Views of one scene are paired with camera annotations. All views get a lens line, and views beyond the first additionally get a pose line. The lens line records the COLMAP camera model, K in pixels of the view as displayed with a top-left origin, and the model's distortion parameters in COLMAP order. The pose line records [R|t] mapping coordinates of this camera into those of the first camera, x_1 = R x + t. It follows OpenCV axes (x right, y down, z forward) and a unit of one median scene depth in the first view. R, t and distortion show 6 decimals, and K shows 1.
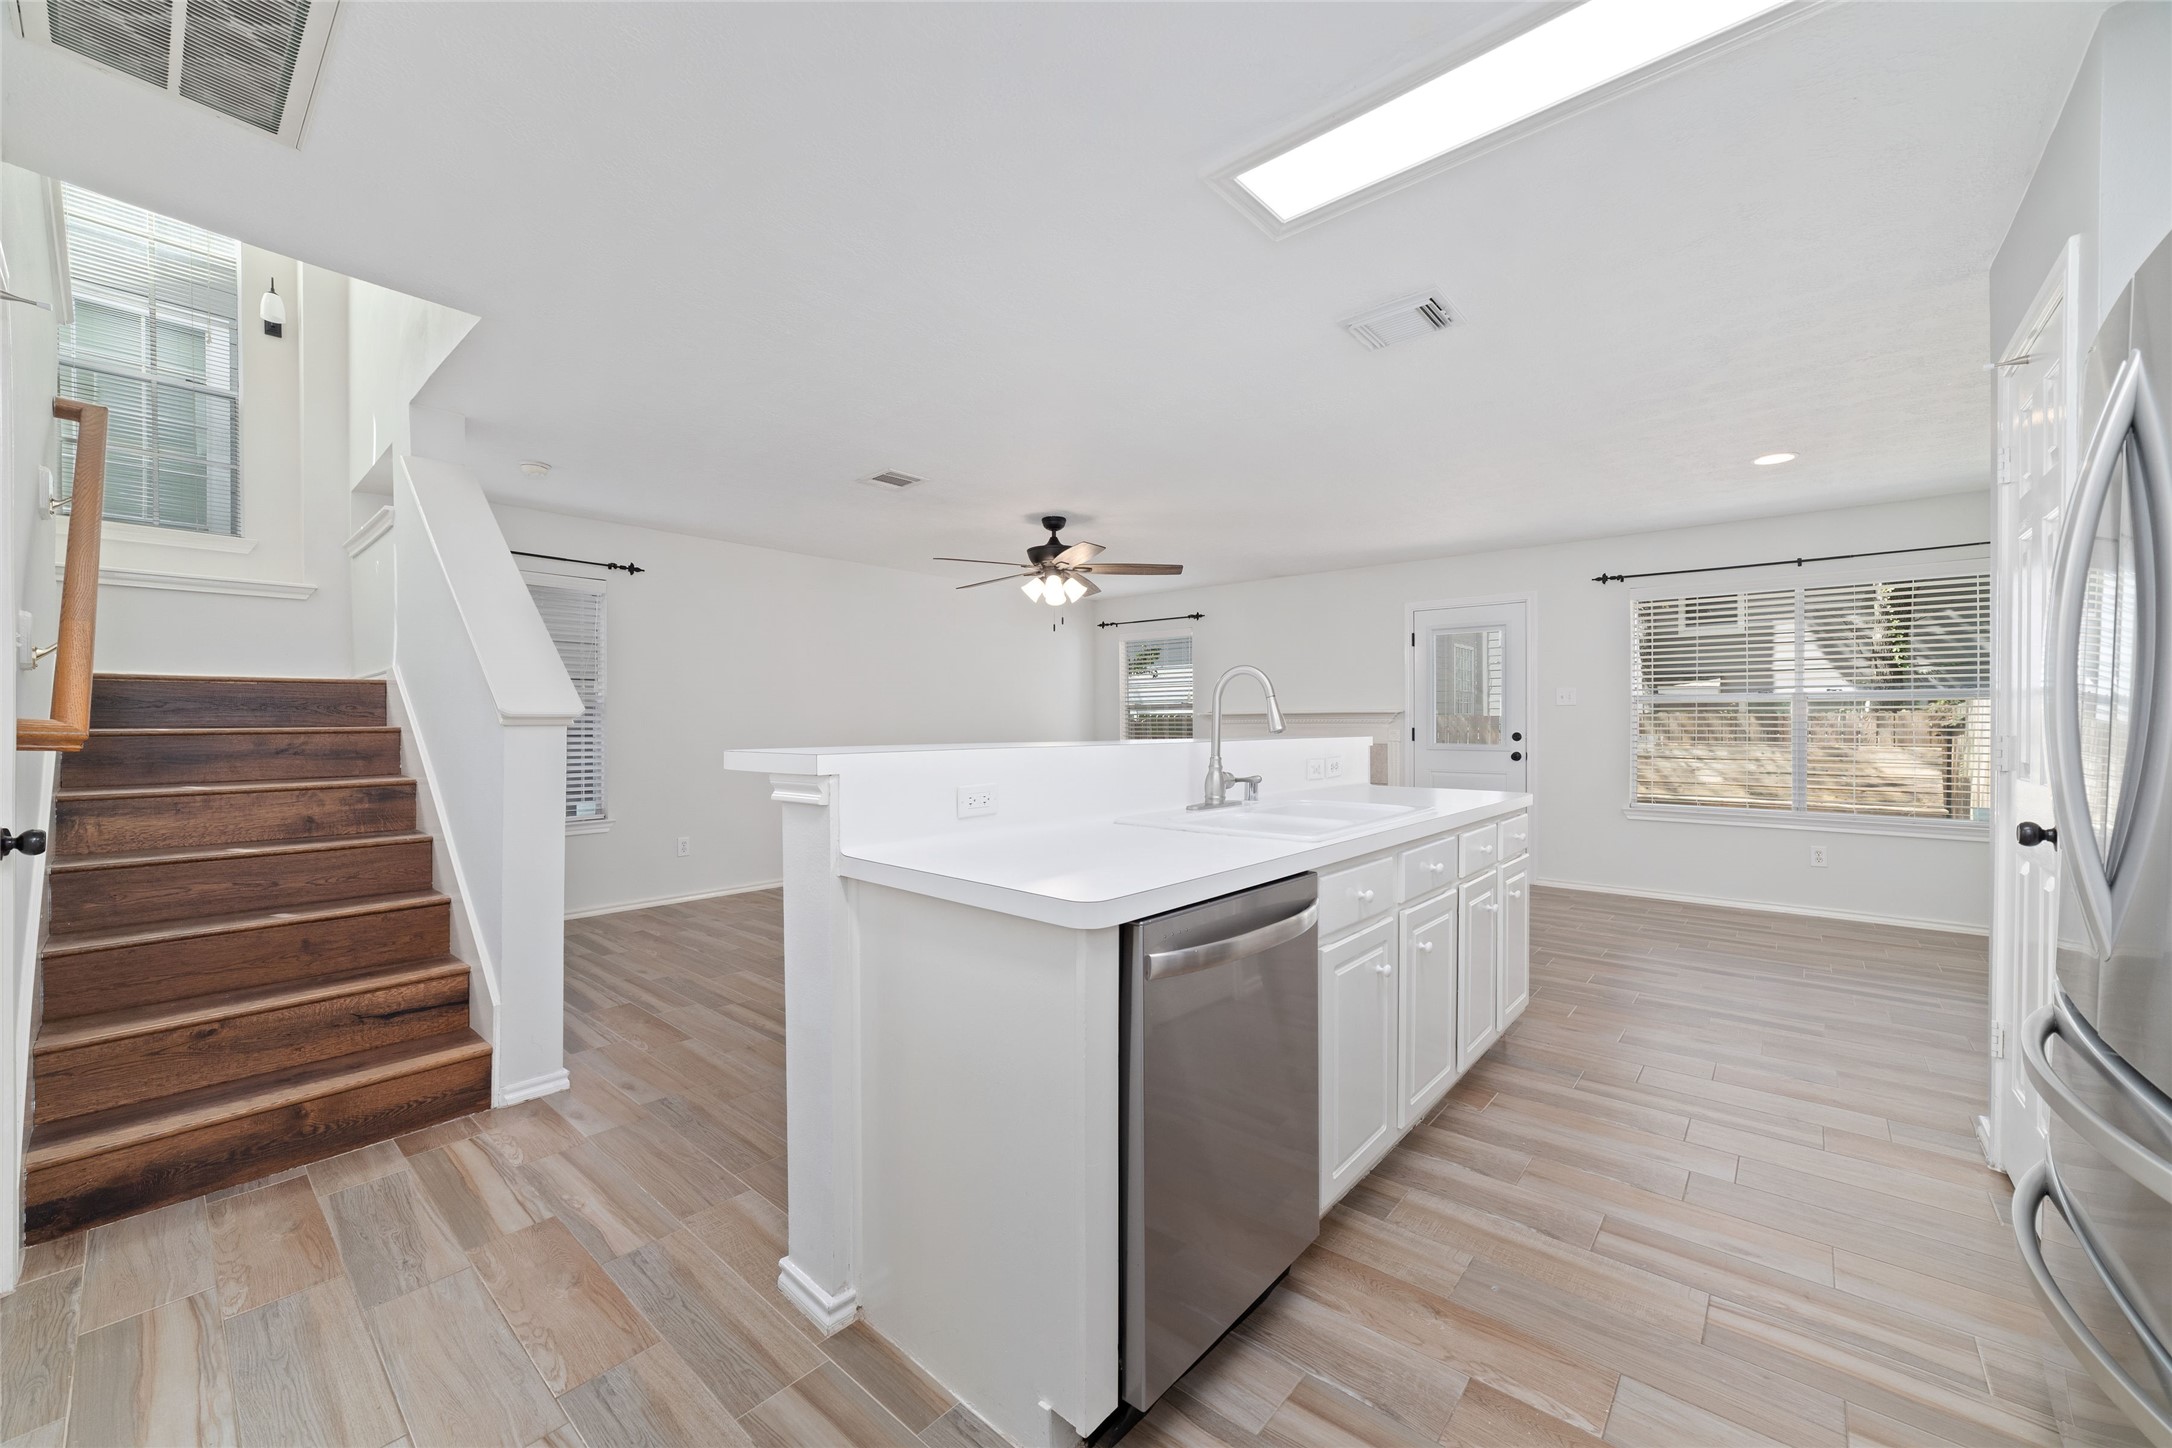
lens RADIAL K [[837.7, 0, 1088.4], [0, 837.7, 729.0], [0, 0, 1]] dist [-0.017903, 0.006119]
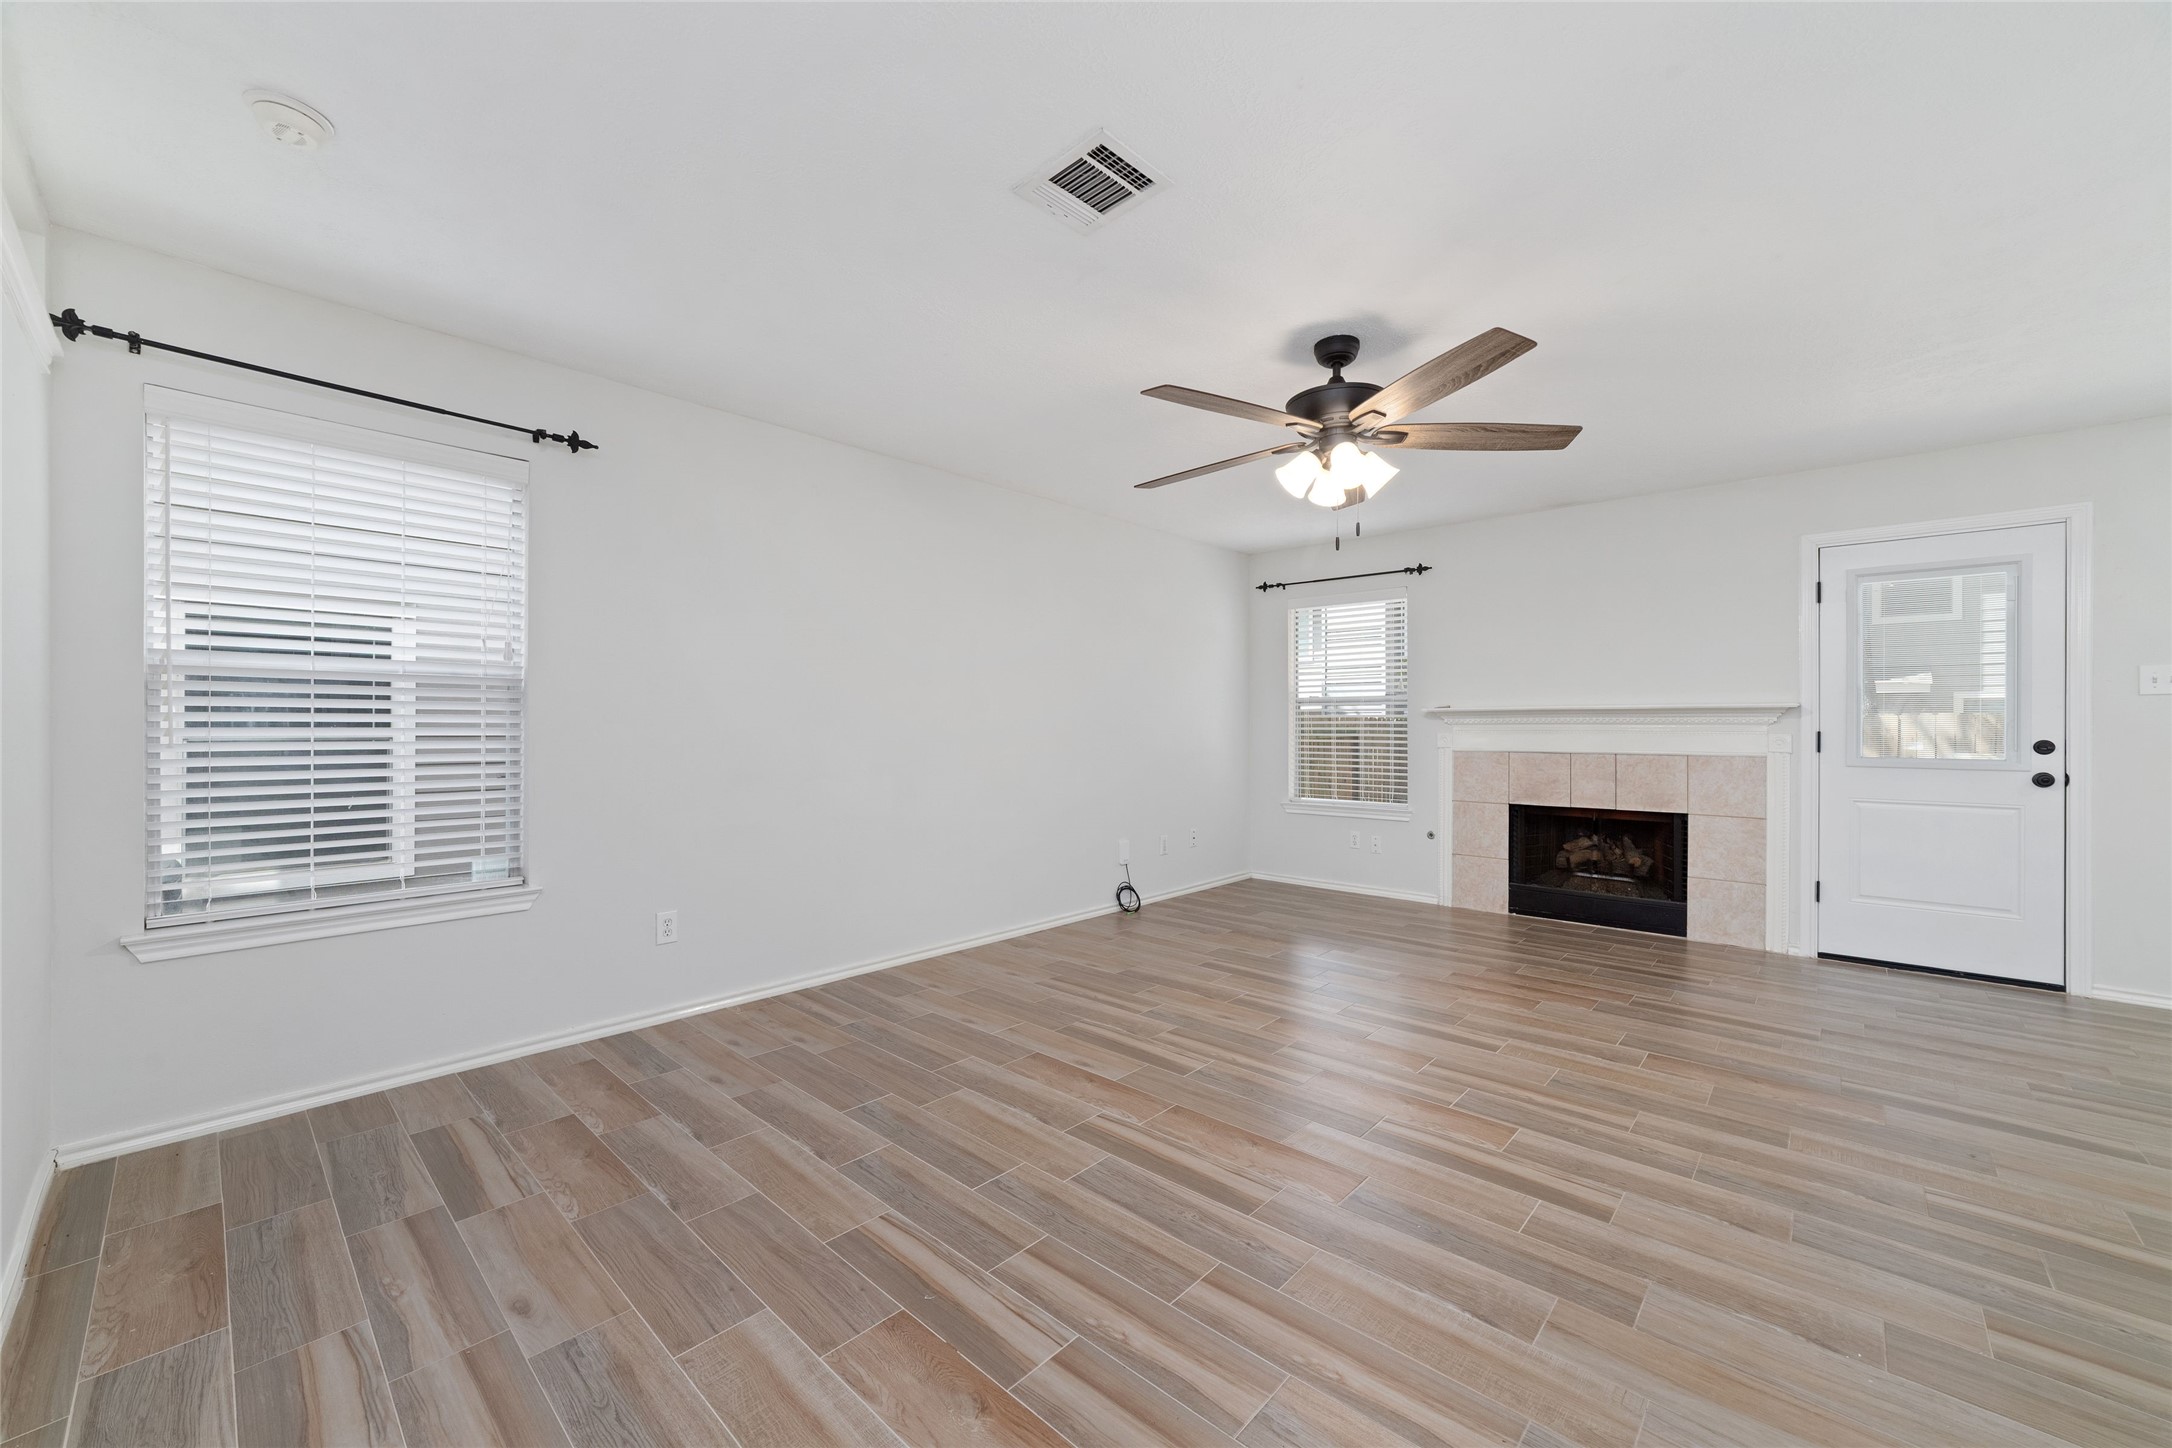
lens RADIAL K [[837.7, 0, 1094.6], [0, 837.7, 727.8], [0, 0, 1]] dist [-0.017903, 0.006119]
pose [[0.999717, 0.005496, -0.023161, -0.193224], [-0.005533, 0.999984, -0.001522, 0.000254], [0.023152, 0.001649, 0.999731, 0.473888]]
